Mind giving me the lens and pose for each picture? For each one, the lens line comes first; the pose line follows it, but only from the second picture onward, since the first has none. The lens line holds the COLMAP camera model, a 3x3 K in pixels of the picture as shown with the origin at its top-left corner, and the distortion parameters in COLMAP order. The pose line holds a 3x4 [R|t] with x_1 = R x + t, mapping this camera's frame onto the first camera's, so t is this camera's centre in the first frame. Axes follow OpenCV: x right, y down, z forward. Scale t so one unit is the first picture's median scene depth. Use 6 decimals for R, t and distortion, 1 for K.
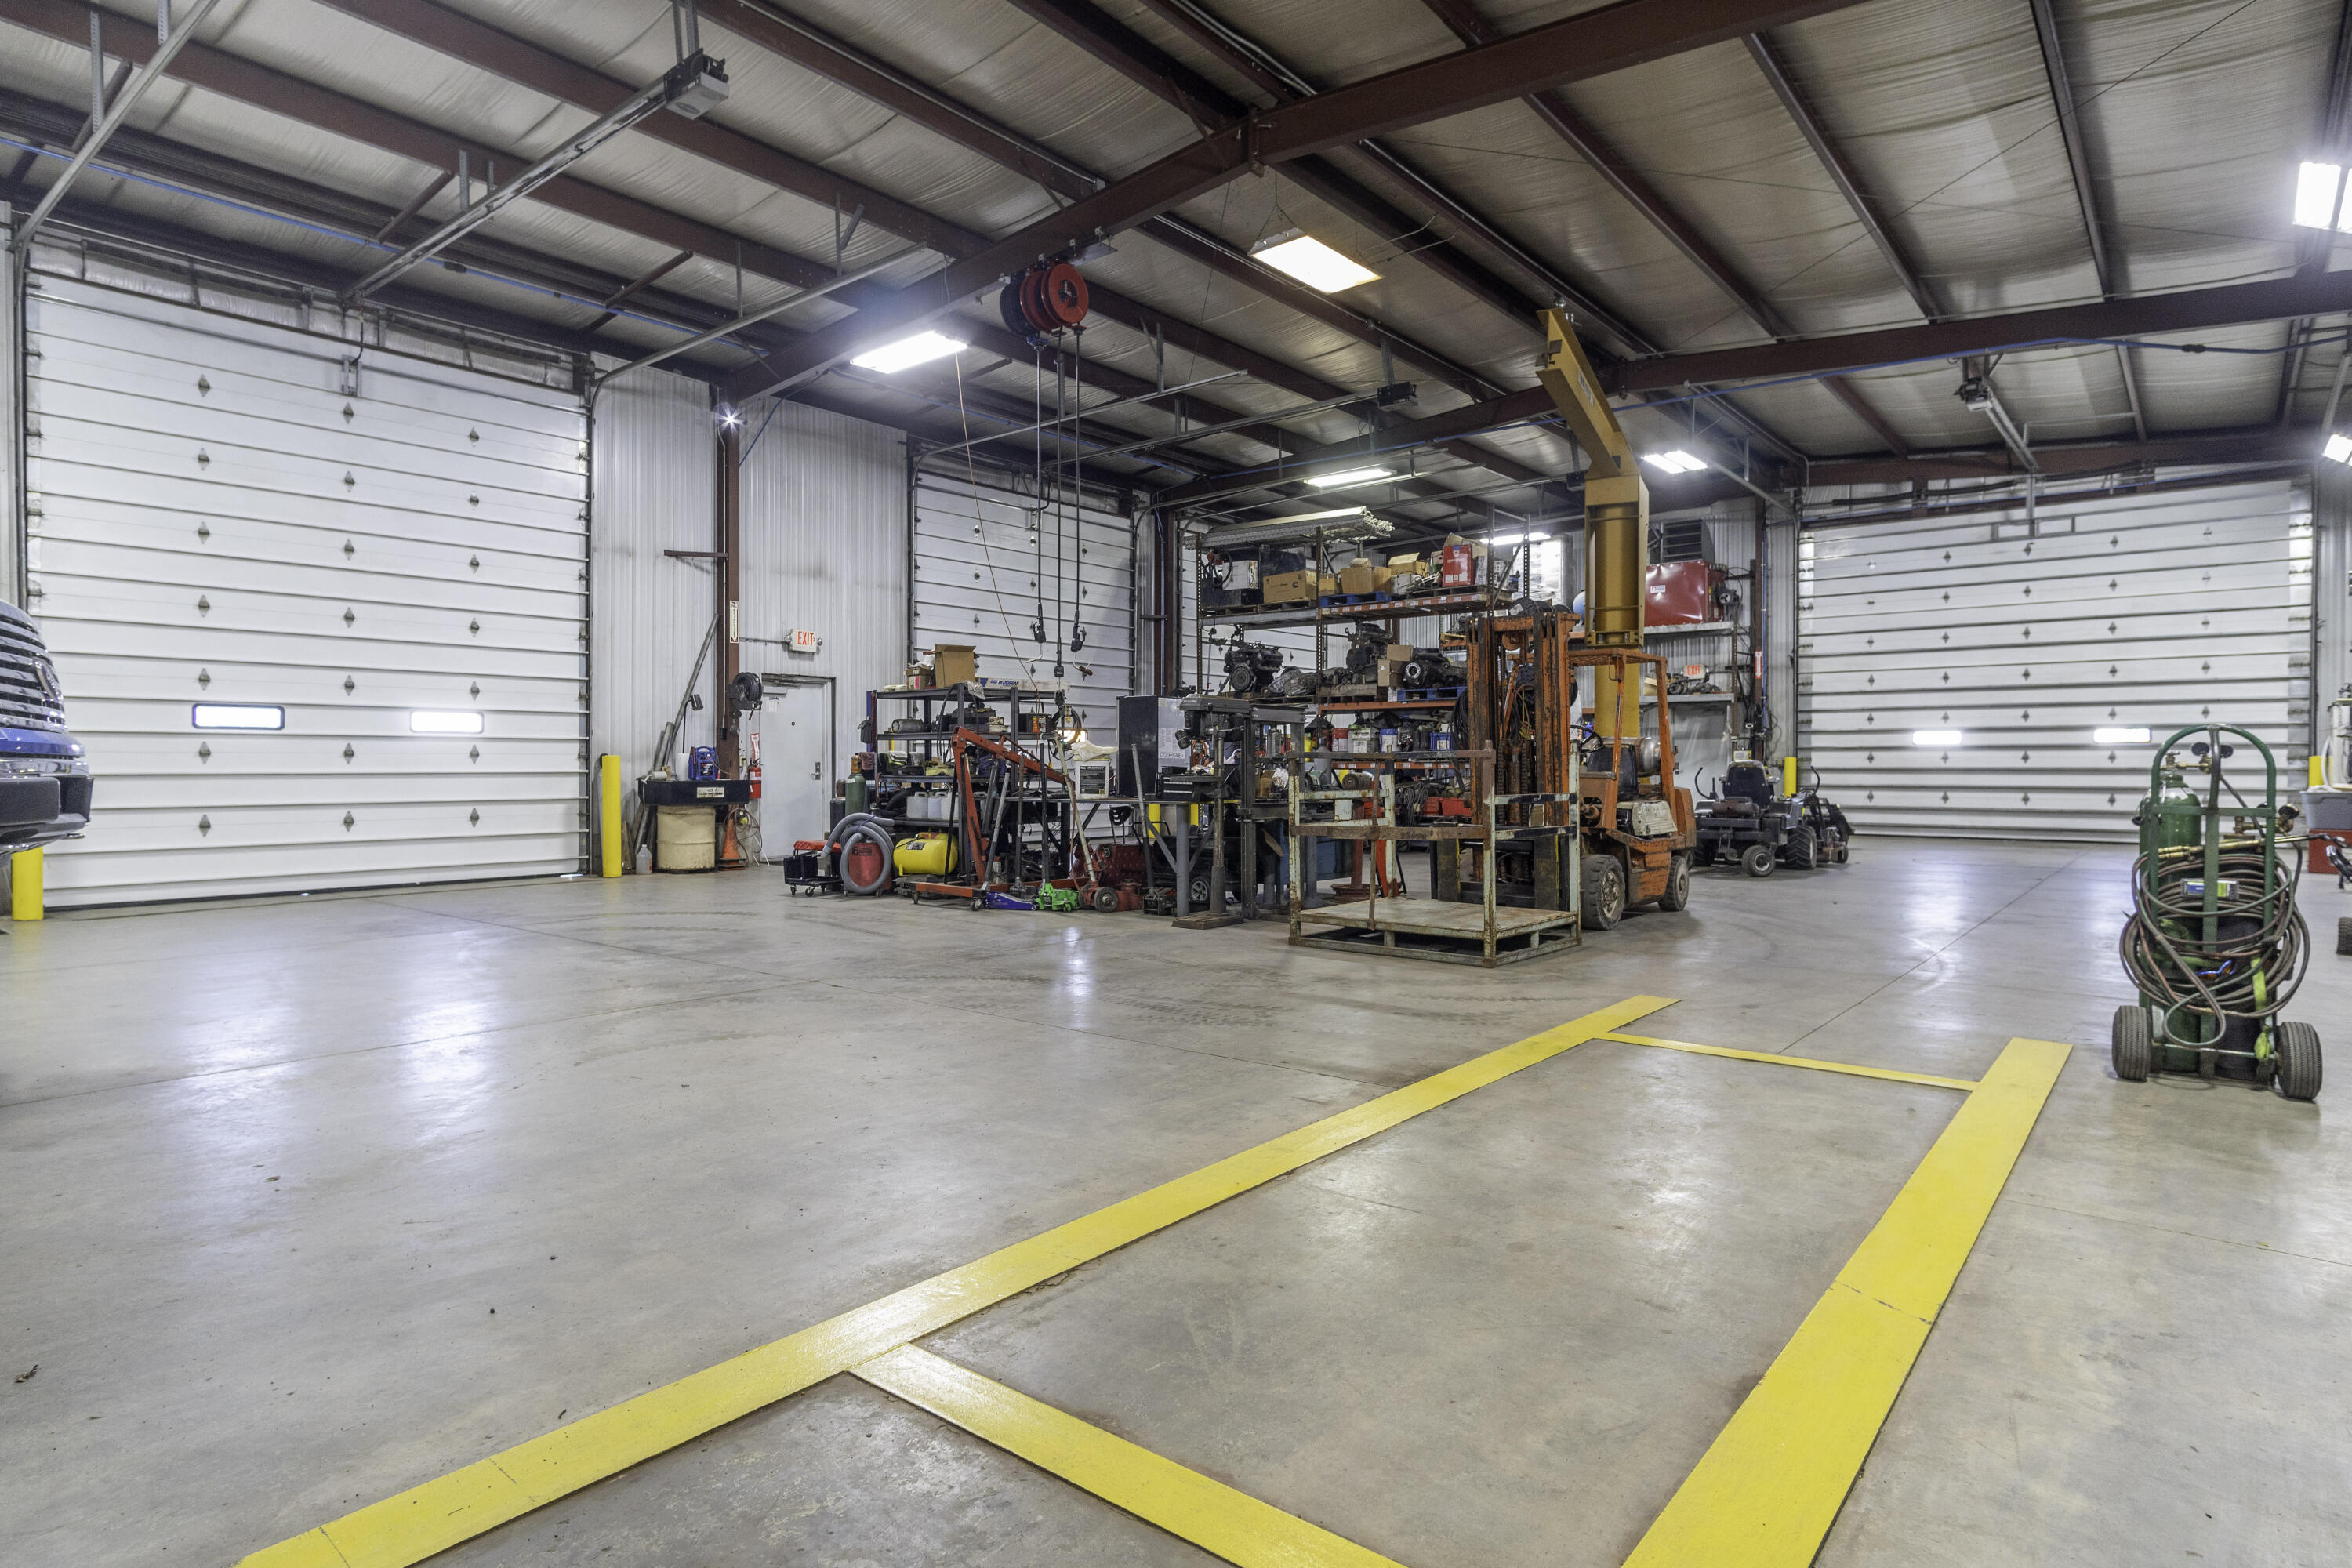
lens RADIAL K [[1329.6, 0, 1175.4], [0, 1329.6, 781.5], [0, 0, 1]] dist [0.029712, -0.000360]
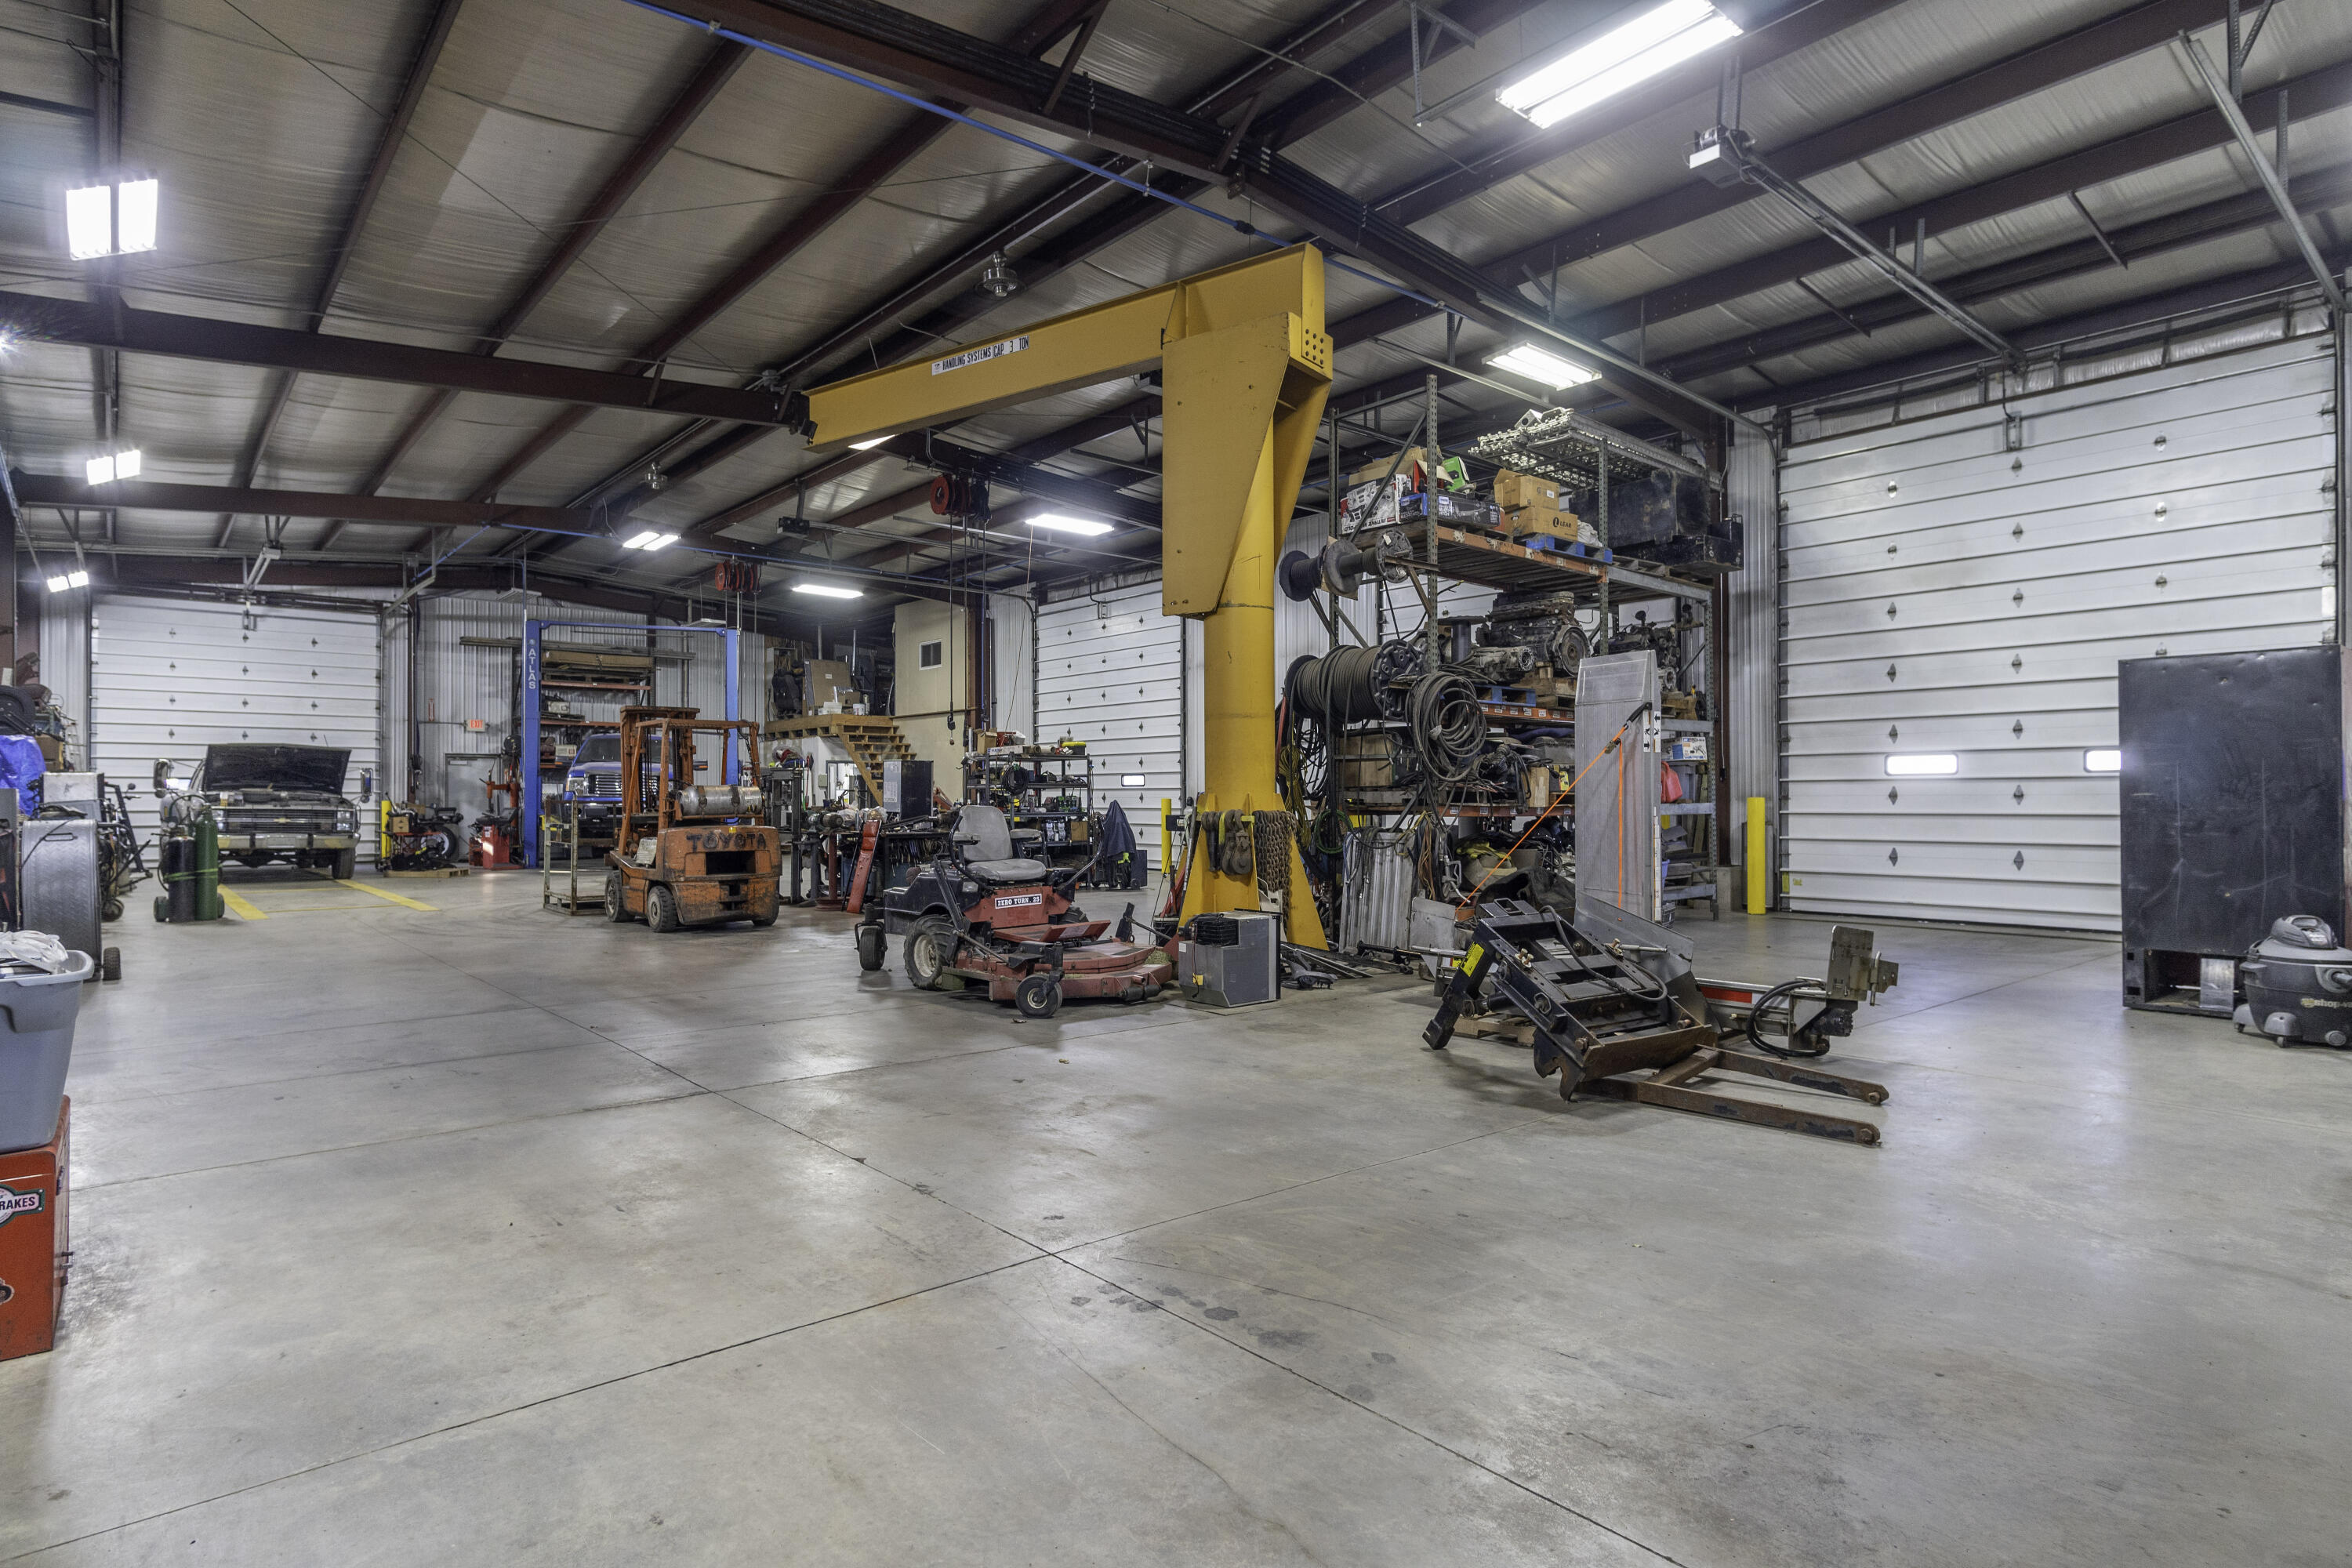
lens RADIAL K [[1256.8, 0, 1192.7], [0, 1256.8, 784.8], [0, 0, 1]] dist [0.002315, 0.005001]
pose [[-0.169465, -0.016229, -0.985403, 1.023607], [-0.012692, 0.999817, -0.014284, -0.015036], [0.985455, 0.010086, -0.169640, 1.245434]]
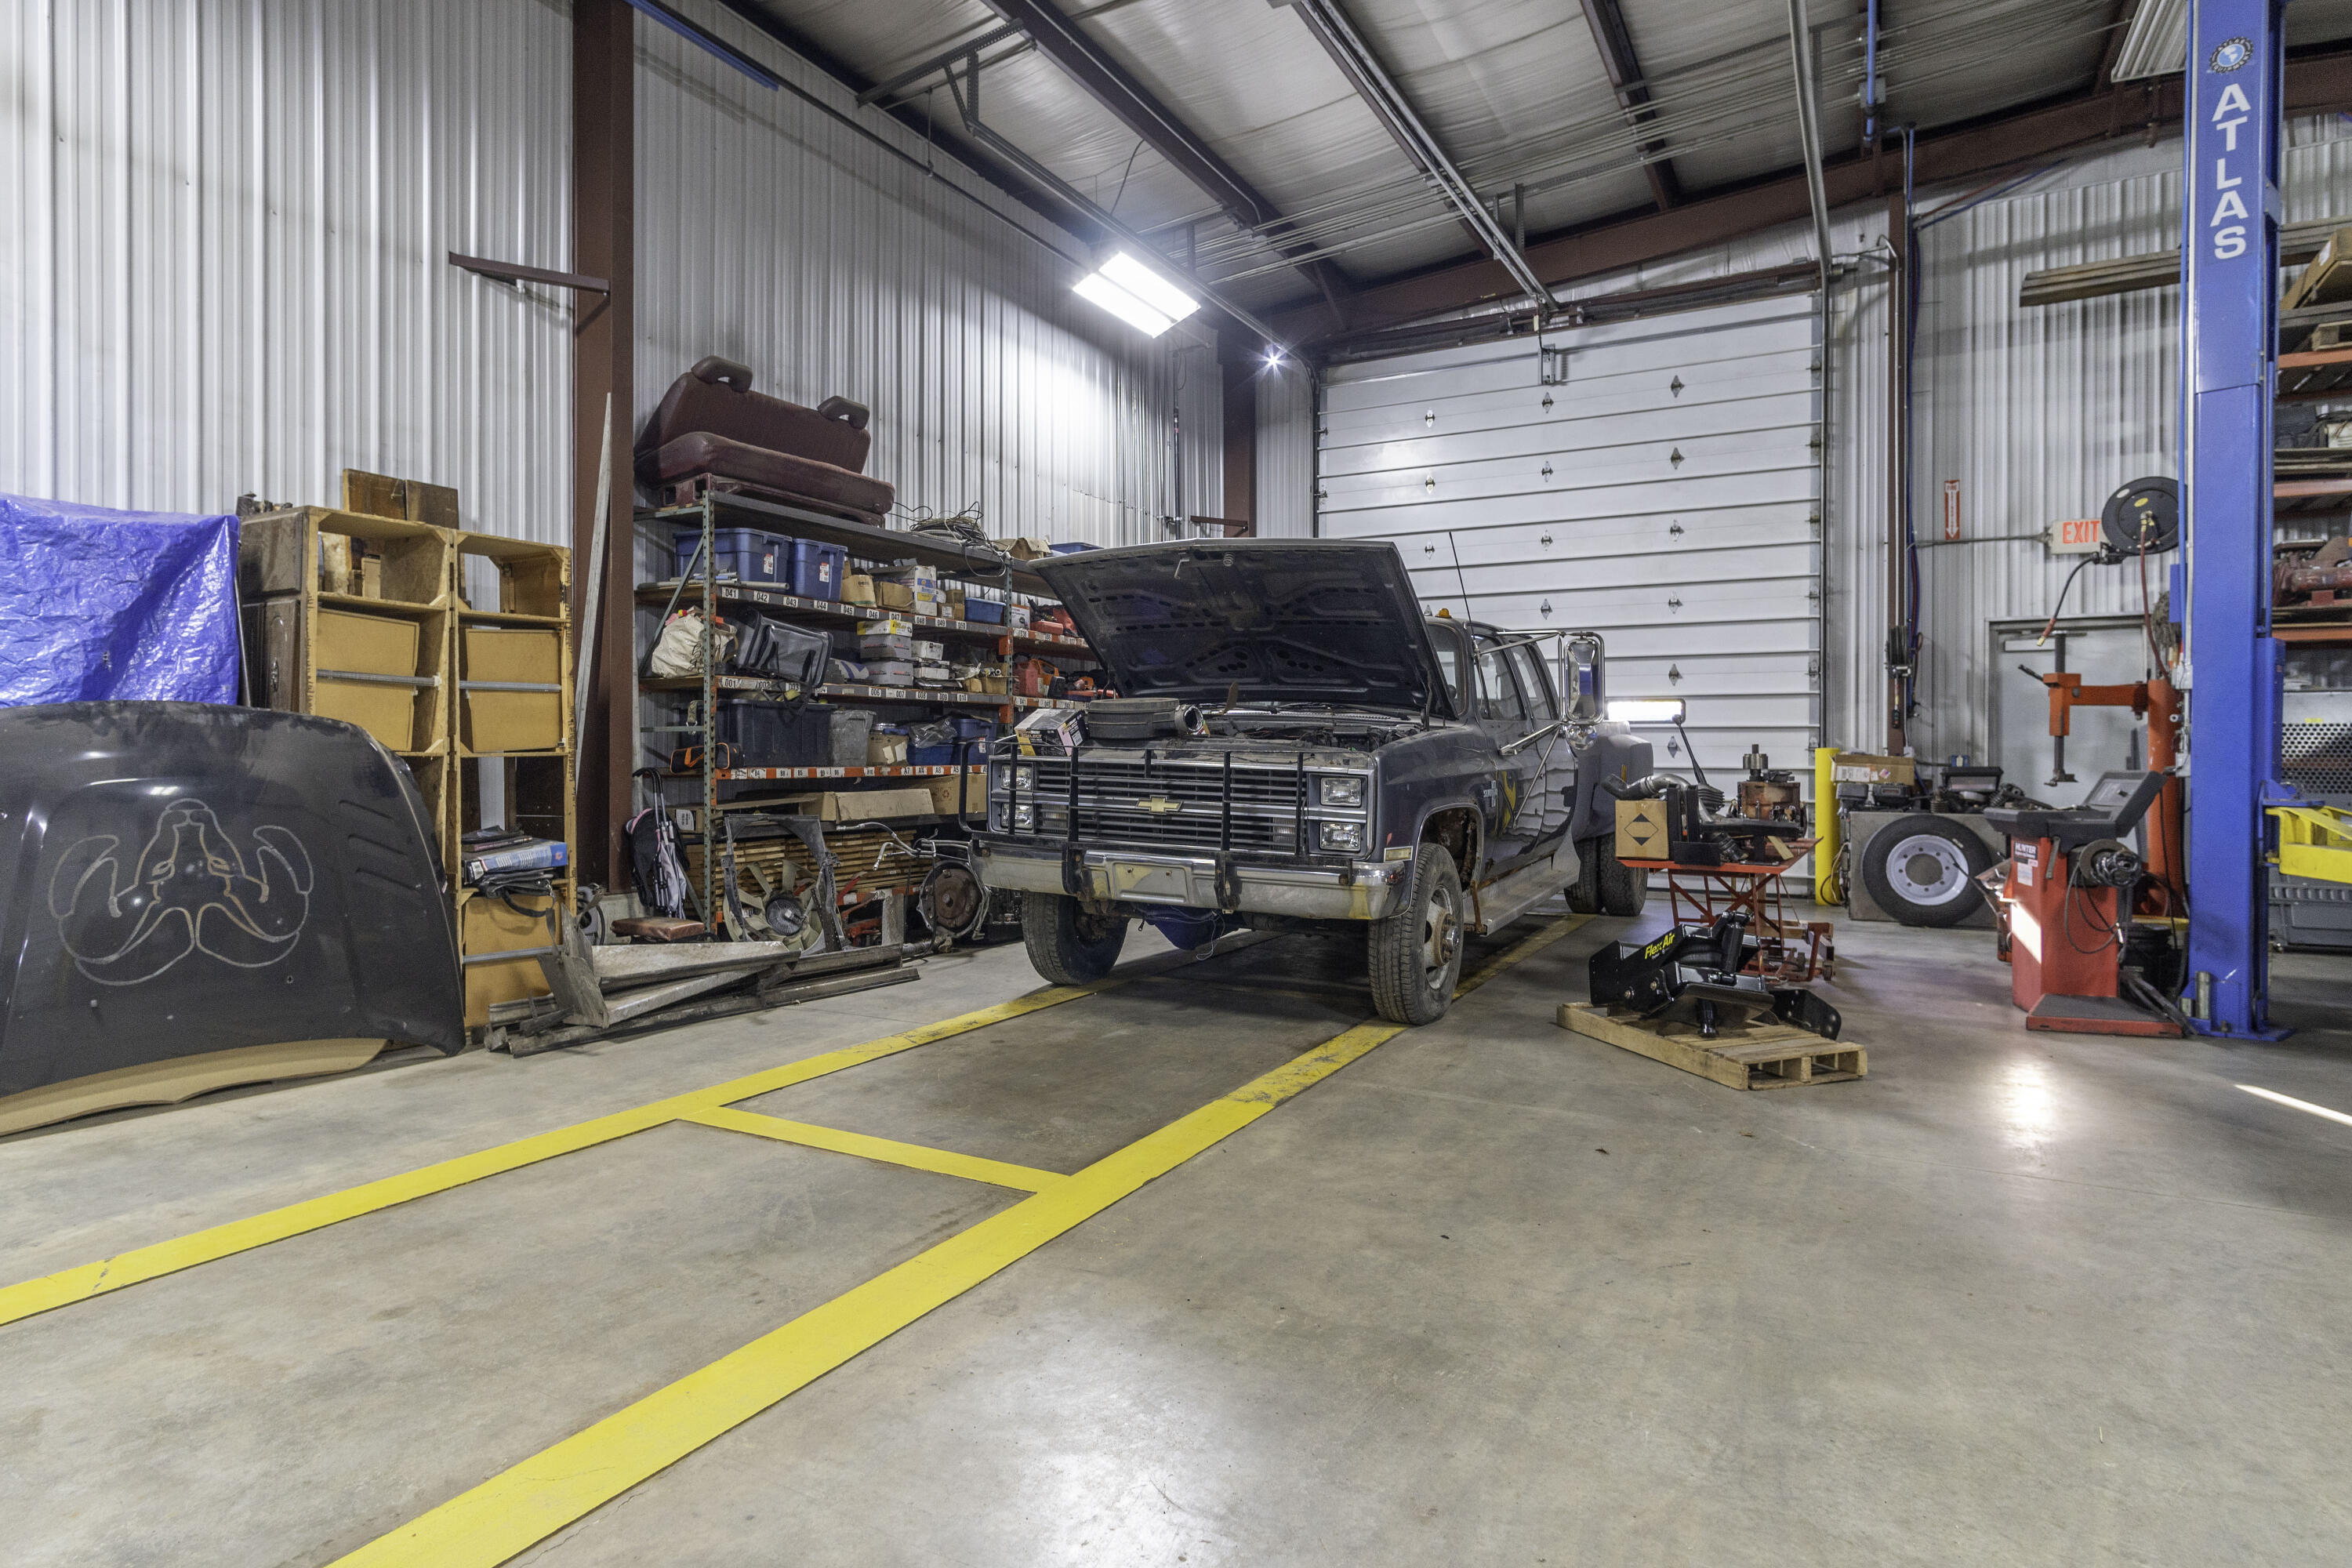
lens RADIAL K [[1256.8, 0, 1158.1], [0, 1256.8, 768.8], [0, 0, 1]] dist [0.002315, 0.005001]
pose [[-0.983486, -0.002662, -0.180966, -0.018983], [-0.007303, 0.999661, 0.024983, -0.005392], [0.180838, 0.025892, -0.983172, 0.465300]]
